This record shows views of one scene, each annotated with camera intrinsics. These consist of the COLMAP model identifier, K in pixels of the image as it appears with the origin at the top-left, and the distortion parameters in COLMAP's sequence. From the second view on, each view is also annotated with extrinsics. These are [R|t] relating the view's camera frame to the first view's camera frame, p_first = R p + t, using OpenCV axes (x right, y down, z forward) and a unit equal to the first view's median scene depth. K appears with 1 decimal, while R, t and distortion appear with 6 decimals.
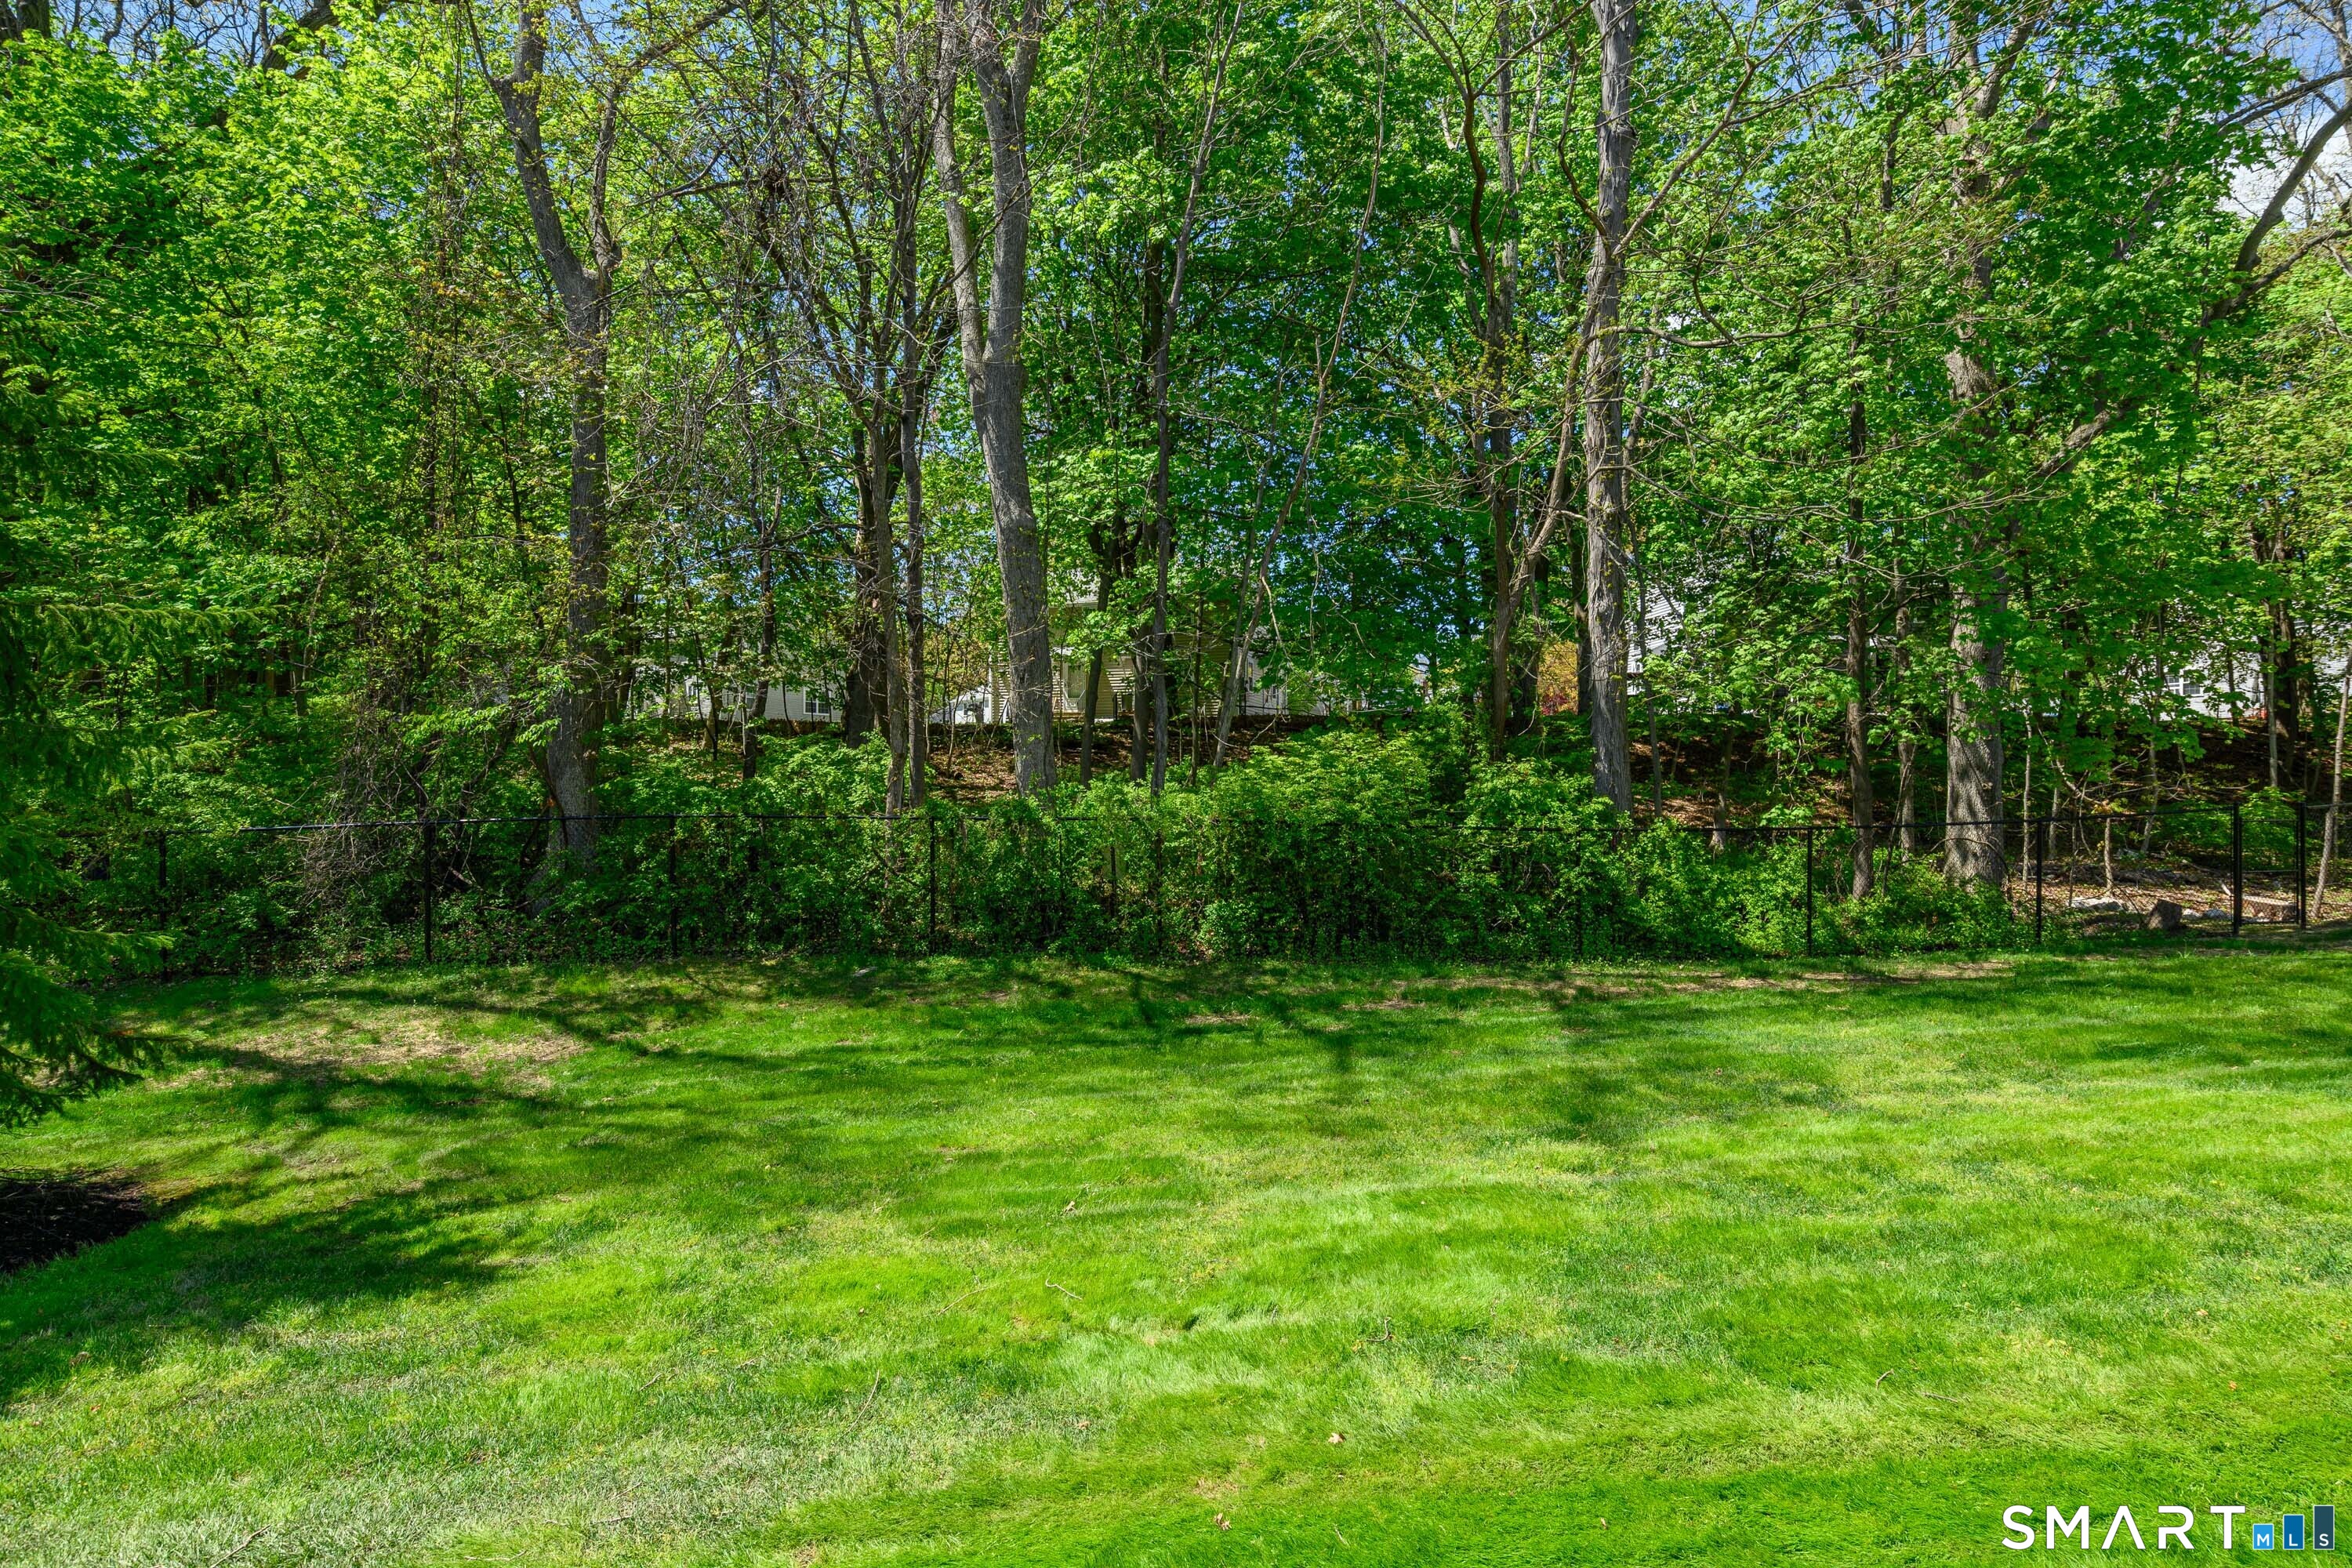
lens RADIAL K [[1179.0, 0, 1187.8], [0, 1179.0, 787.7], [0, 0, 1]] dist [-0.000742, 0.001875]
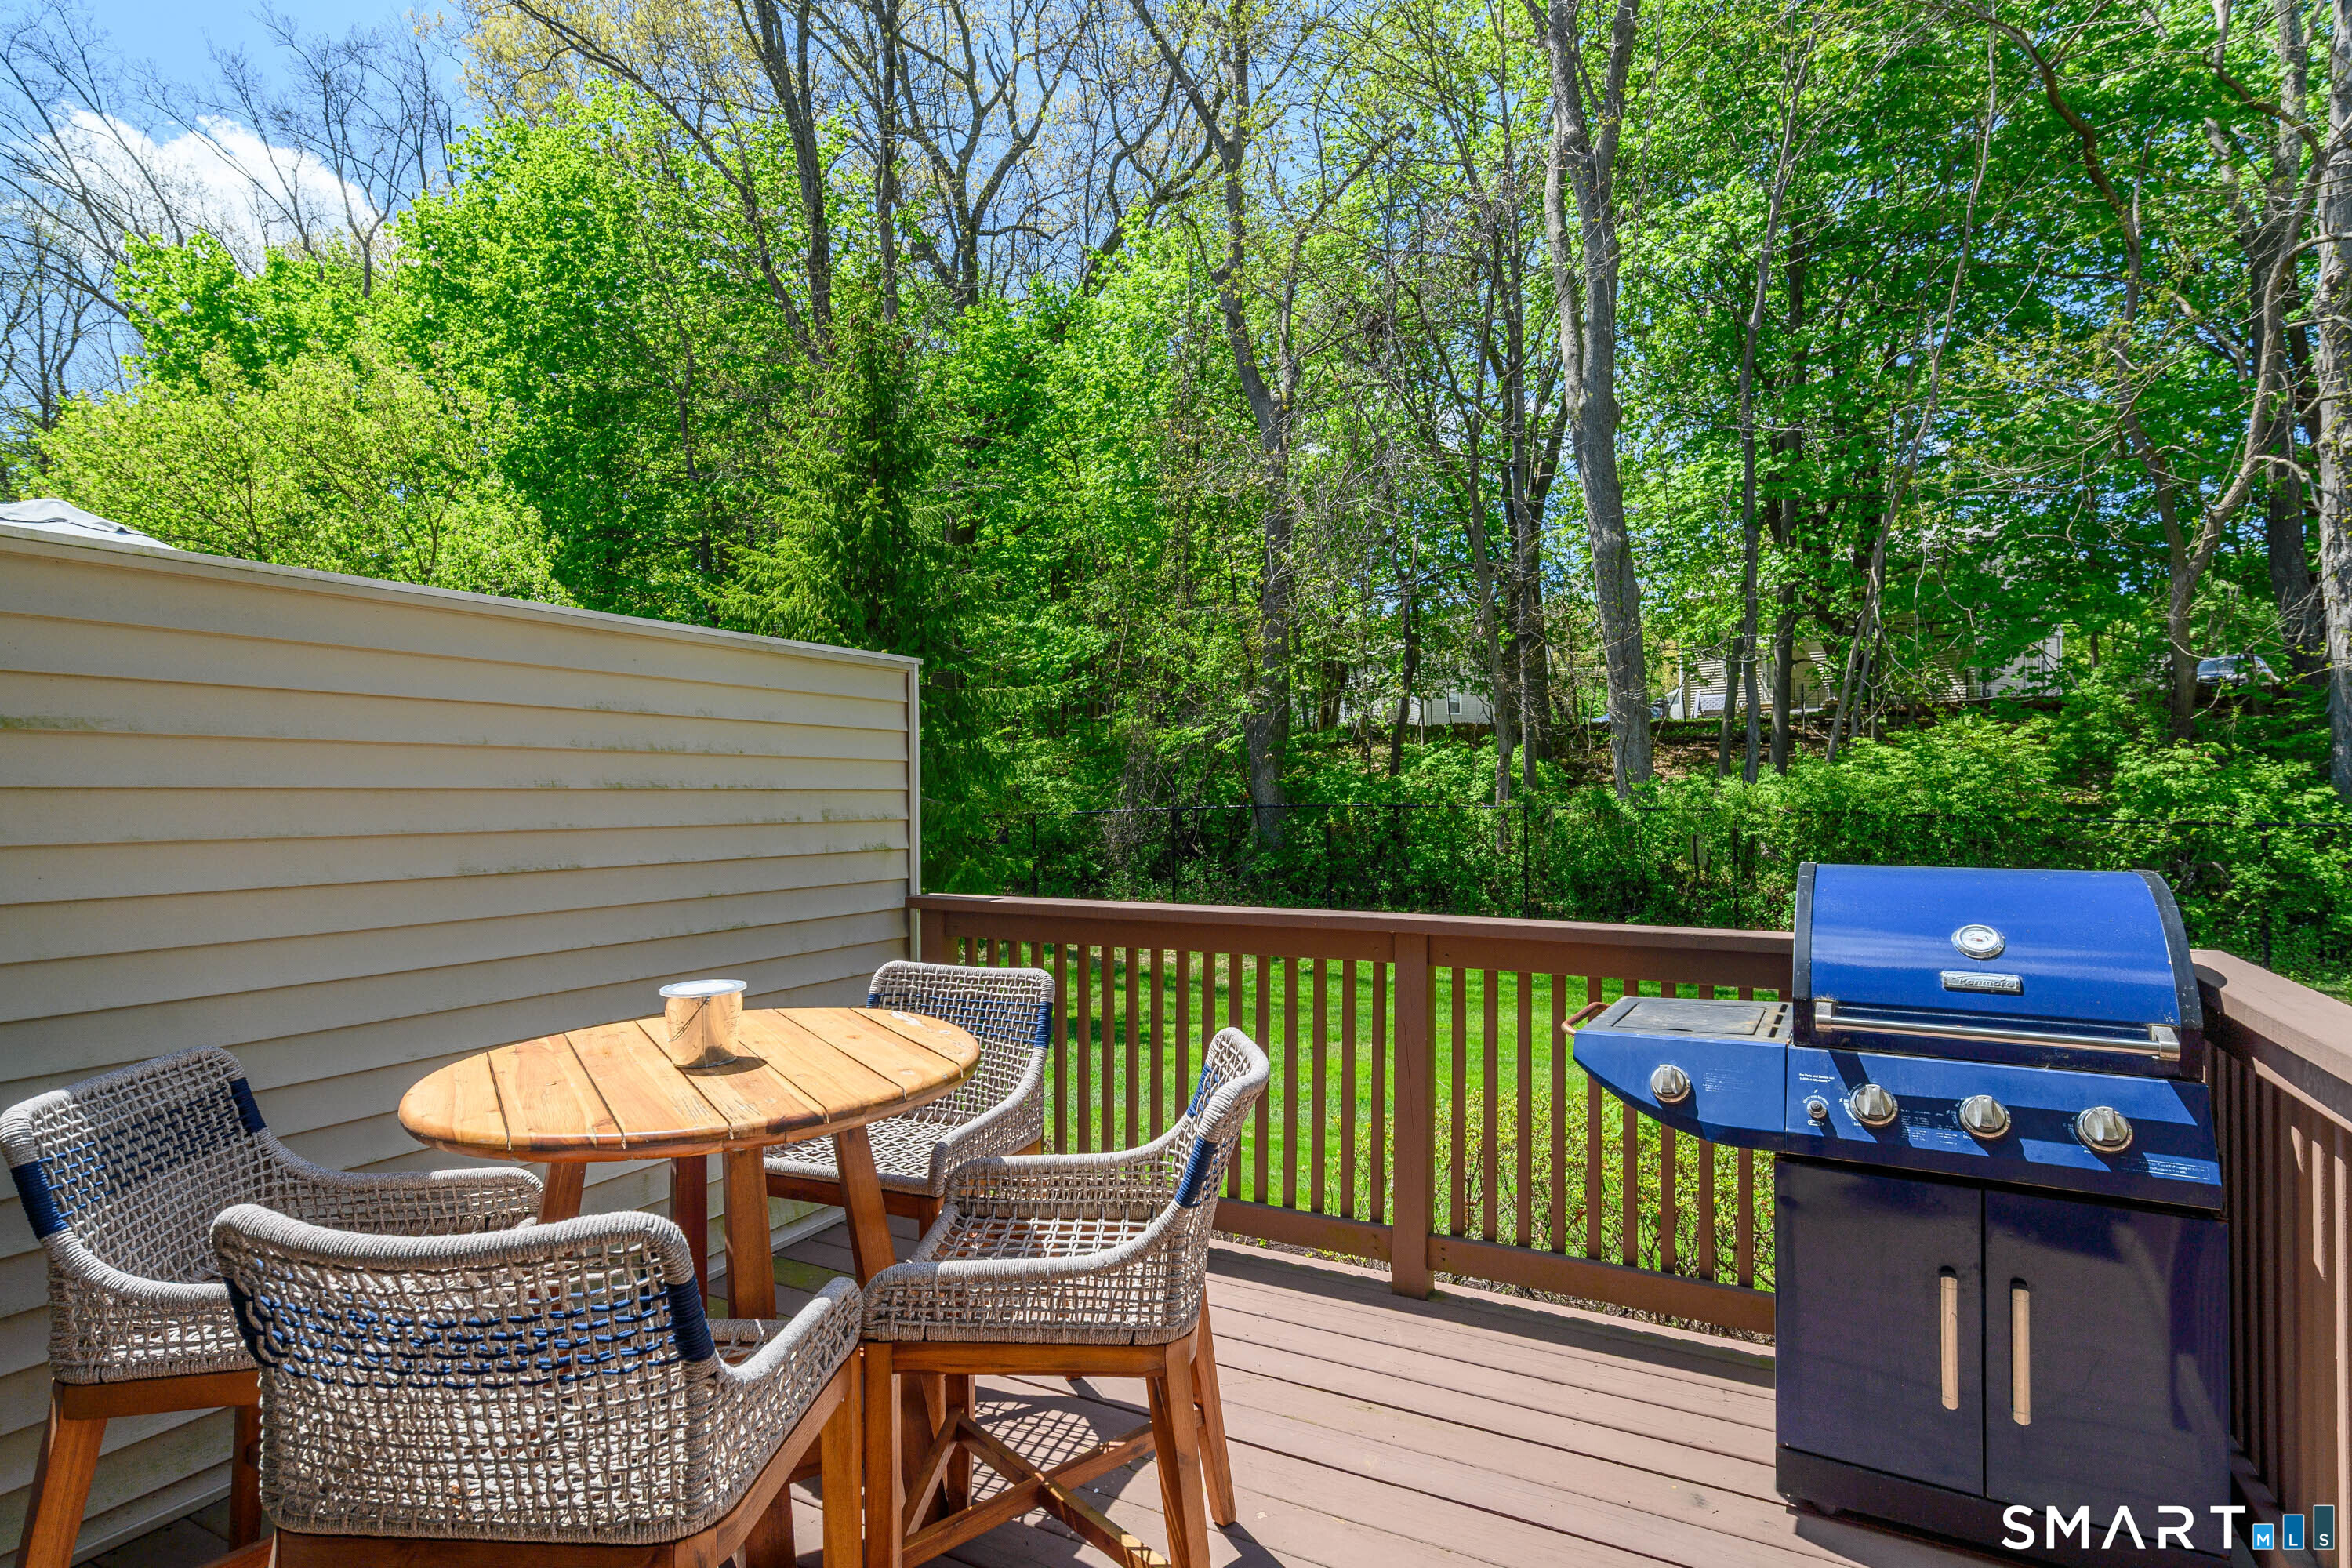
lens RADIAL K [[1179.0, 0, 1175.9], [0, 1179.0, 798.7], [0, 0, 1]] dist [-0.000742, 0.001875]
pose [[0.824770, 0.000521, -0.565469, 0.151886], [0.002382, 0.999988, 0.004395, 0.010451], [0.565464, -0.004972, 0.824758, -0.161347]]
